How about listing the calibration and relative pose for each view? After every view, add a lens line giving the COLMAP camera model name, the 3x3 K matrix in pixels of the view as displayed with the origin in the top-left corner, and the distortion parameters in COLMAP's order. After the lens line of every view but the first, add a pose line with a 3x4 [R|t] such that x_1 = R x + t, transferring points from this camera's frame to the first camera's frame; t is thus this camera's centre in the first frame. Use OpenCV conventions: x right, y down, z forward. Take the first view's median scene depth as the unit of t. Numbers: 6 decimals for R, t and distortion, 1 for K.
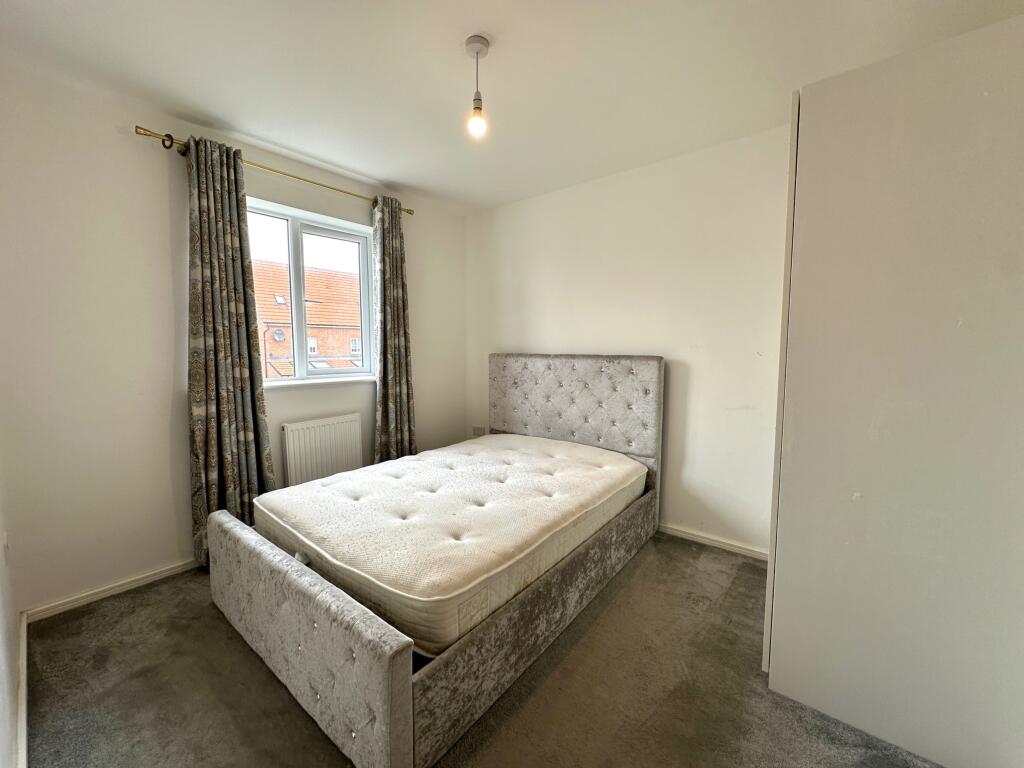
lens RADIAL K [[408.7, 0, 509.5], [0, 408.7, 383.3], [0, 0, 1]] dist [-0.003888, 0.000646]
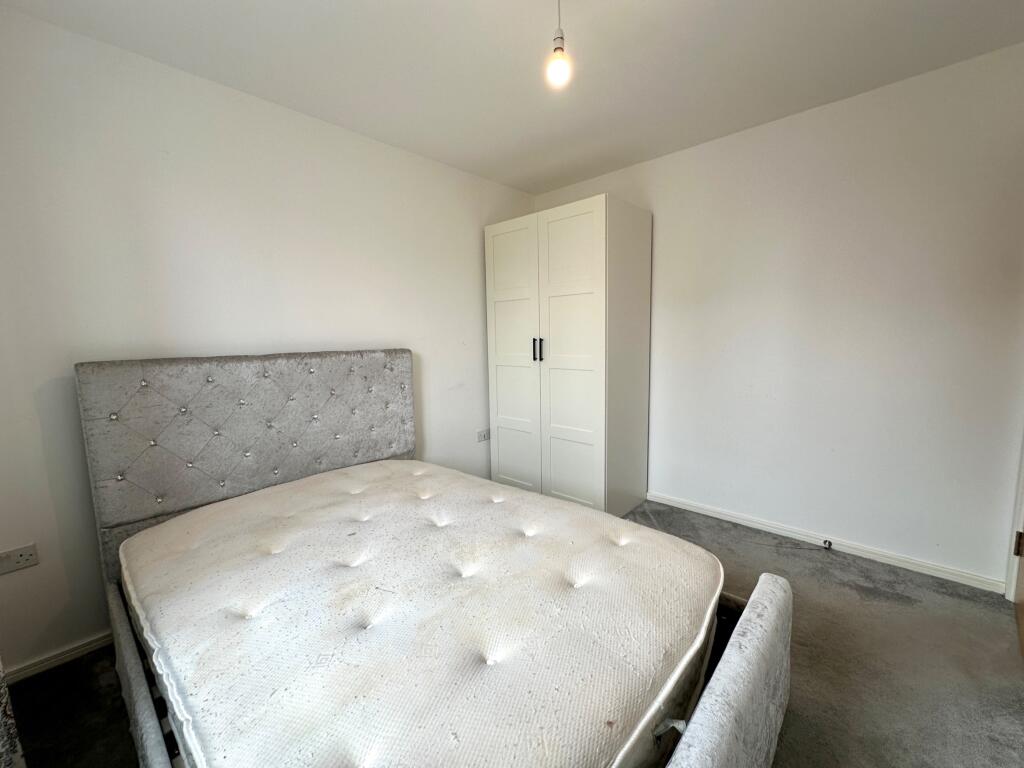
lens RADIAL K [[408.7, 0, 509.7], [0, 408.7, 382.8], [0, 0, 1]] dist [-0.003888, 0.000646]
pose [[0.063370, -0.111659, 0.991724, -0.645731], [0.109992, 0.988449, 0.104262, -0.064496], [-0.991910, 0.102475, 0.074919, 0.730581]]
